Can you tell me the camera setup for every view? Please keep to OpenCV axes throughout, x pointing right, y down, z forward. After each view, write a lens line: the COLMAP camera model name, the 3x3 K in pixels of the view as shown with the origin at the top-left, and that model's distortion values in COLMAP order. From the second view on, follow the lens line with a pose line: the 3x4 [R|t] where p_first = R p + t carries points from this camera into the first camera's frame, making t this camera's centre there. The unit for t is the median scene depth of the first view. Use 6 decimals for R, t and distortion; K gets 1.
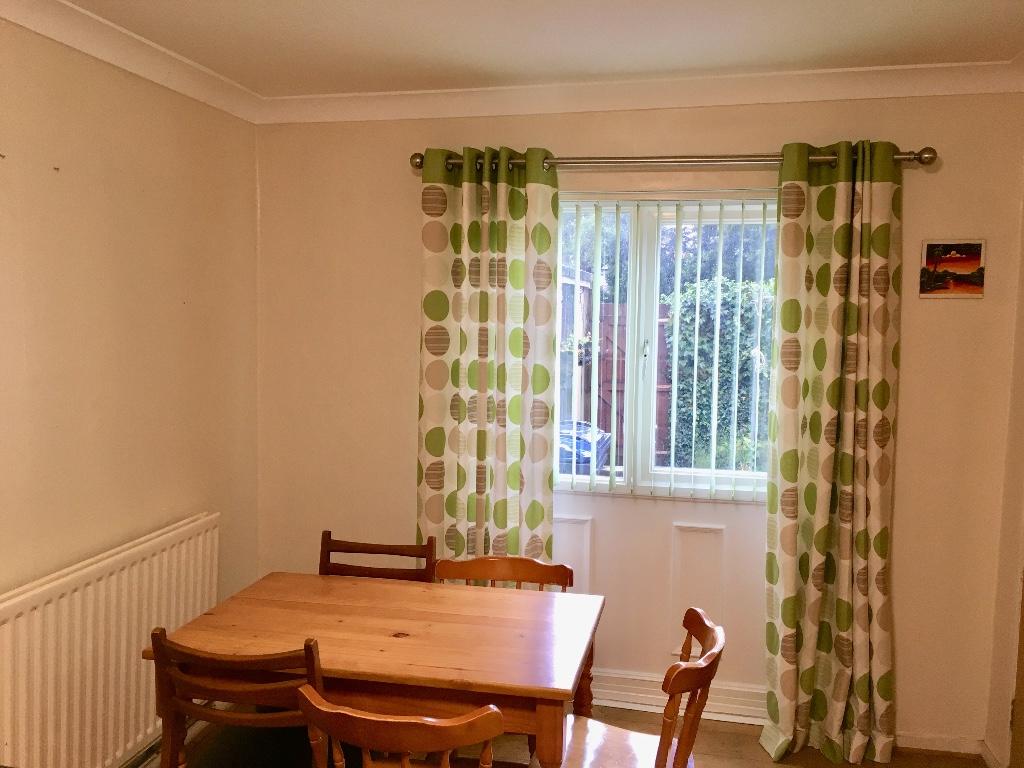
lens RADIAL K [[873.3, 0, 516.0], [0, 873.3, 382.5], [0, 0, 1]] dist [0.085813, -0.094742]
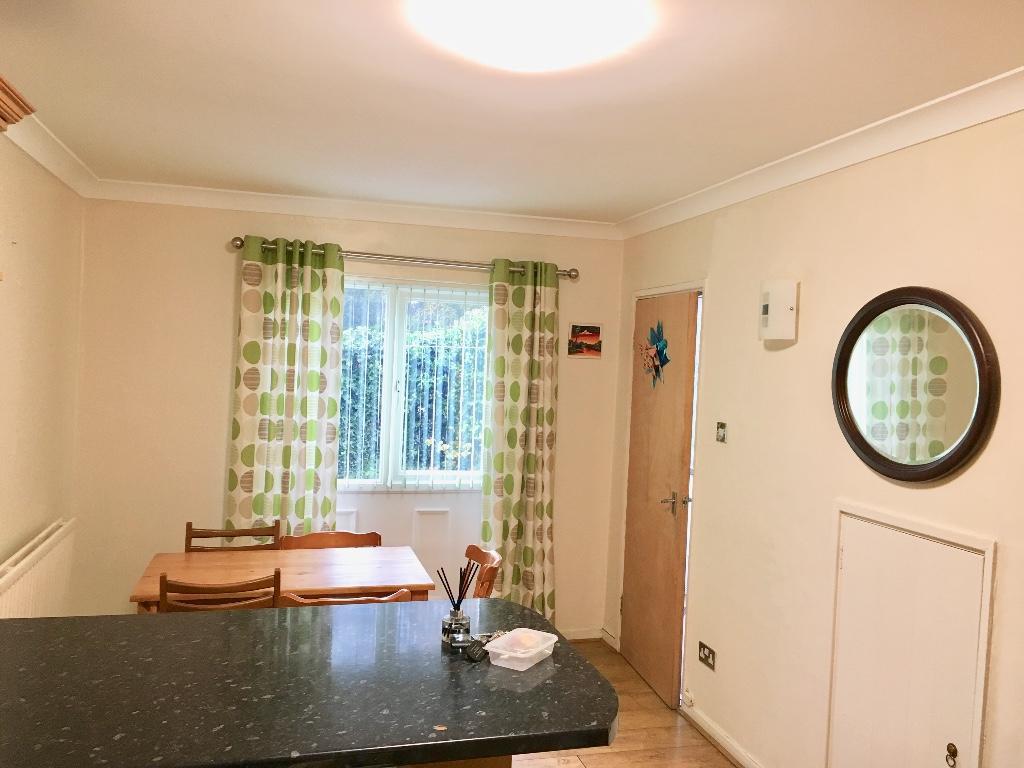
lens RADIAL K [[873.3, 0, 516.0], [0, 873.3, 382.5], [0, 0, 1]] dist [0.085813, -0.094742]
pose [[0.887361, 0.013183, 0.460887, -0.374120], [0.007684, 0.999030, -0.043370, 0.019763], [-0.461011, 0.042026, 0.886399, -0.386087]]
